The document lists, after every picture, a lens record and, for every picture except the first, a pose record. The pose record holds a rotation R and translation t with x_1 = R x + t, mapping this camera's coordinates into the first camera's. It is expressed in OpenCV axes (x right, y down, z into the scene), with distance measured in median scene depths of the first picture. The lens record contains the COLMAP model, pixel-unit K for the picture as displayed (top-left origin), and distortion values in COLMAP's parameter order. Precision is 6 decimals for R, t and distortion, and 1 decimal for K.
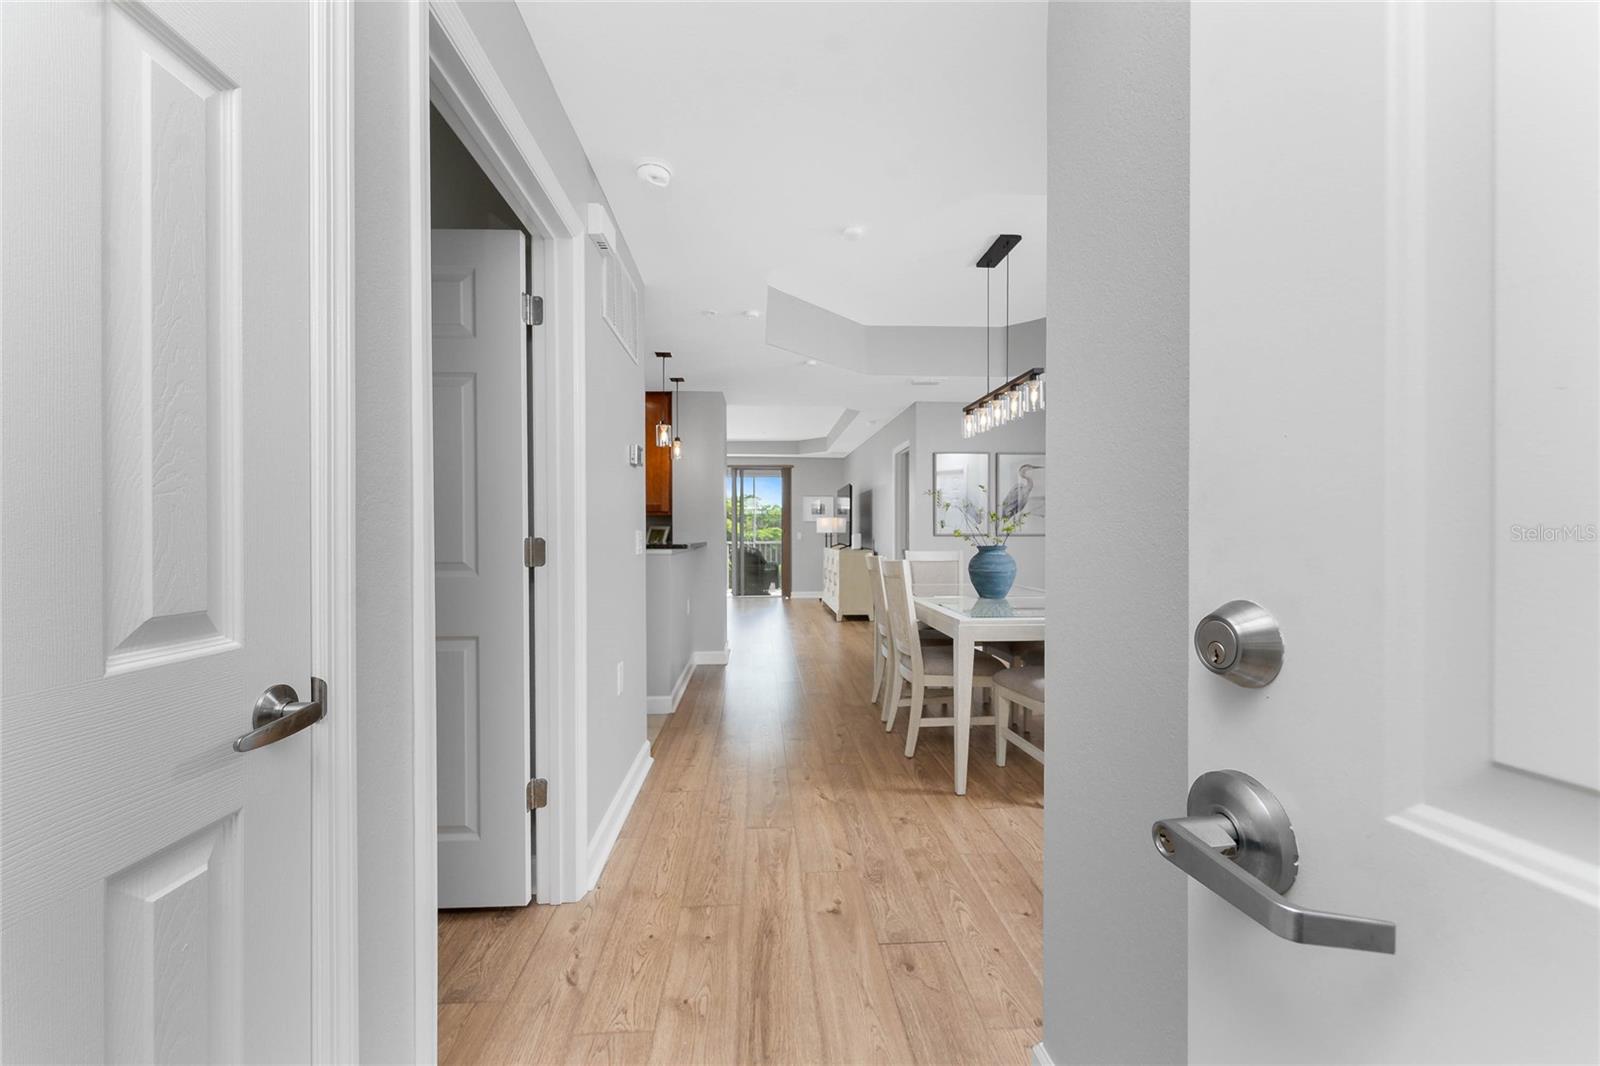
lens RADIAL K [[648.4, 0, 797.6], [0, 648.4, 528.4], [0, 0, 1]] dist [-0.003969, -0.000227]
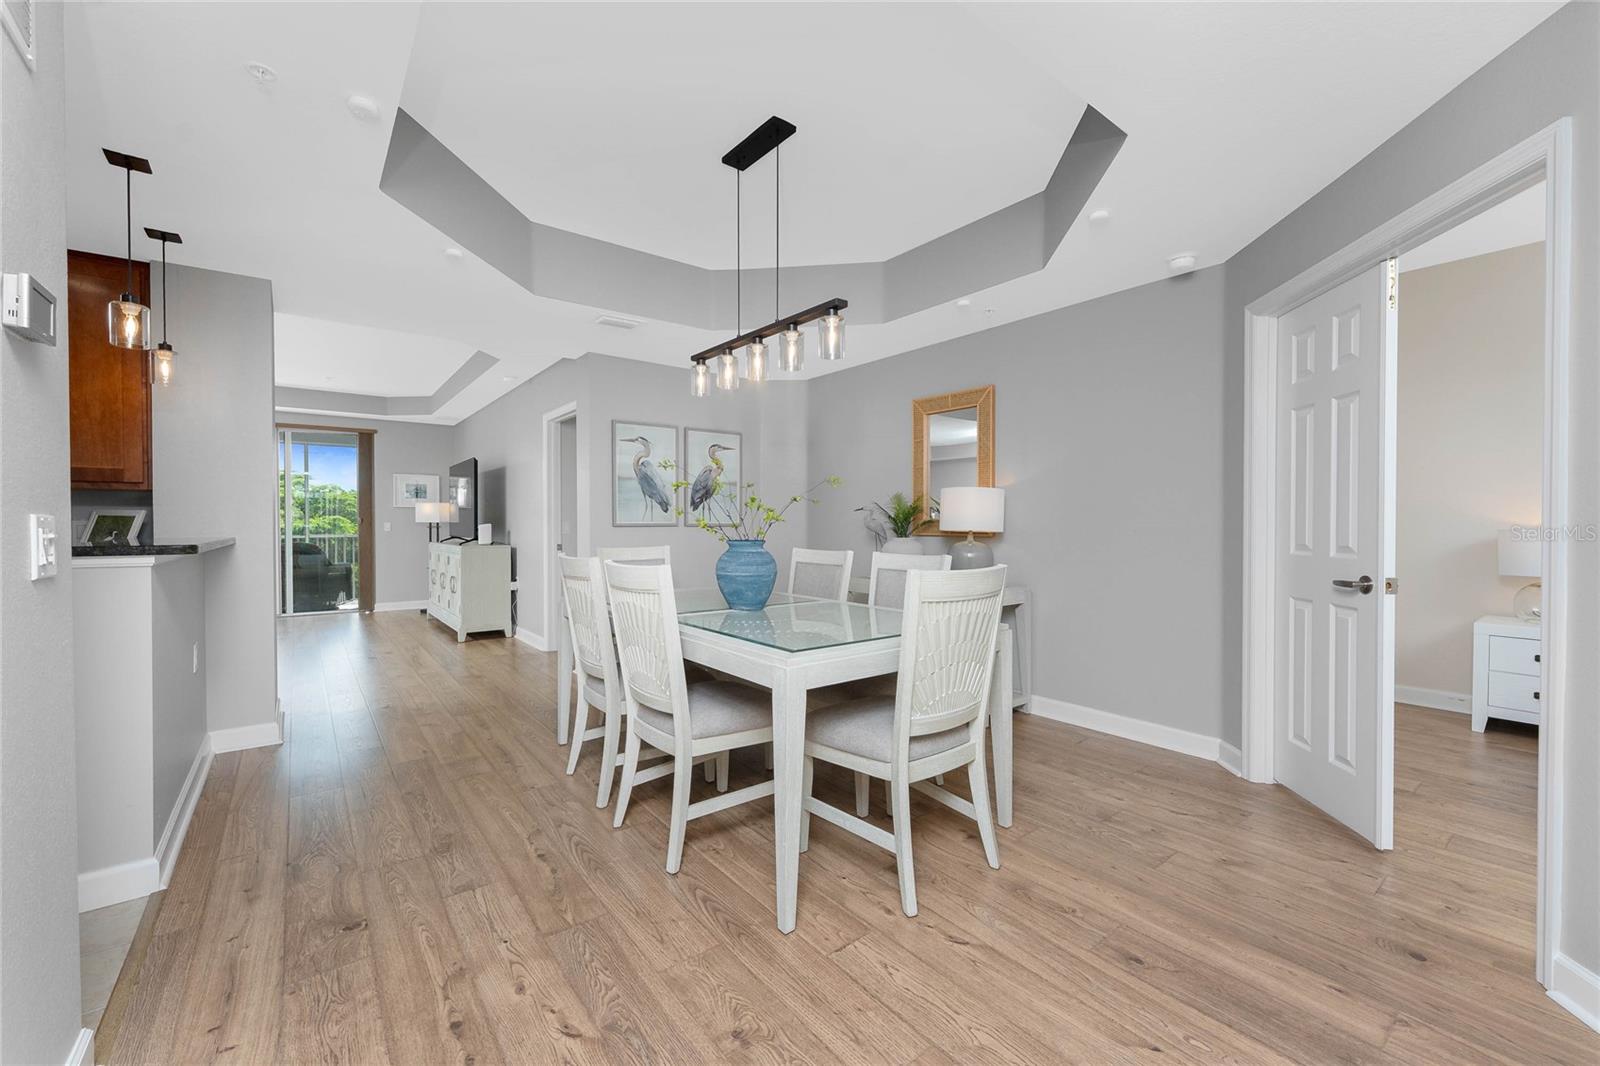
lens RADIAL K [[648.4, 0, 797.6], [0, 648.4, 528.4], [0, 0, 1]] dist [-0.003969, -0.000227]
pose [[0.825845, -0.003350, 0.563887, -0.047513], [-0.005079, 0.999898, 0.013379, 0.002050], [-0.563874, -0.013913, 0.825744, 0.226624]]
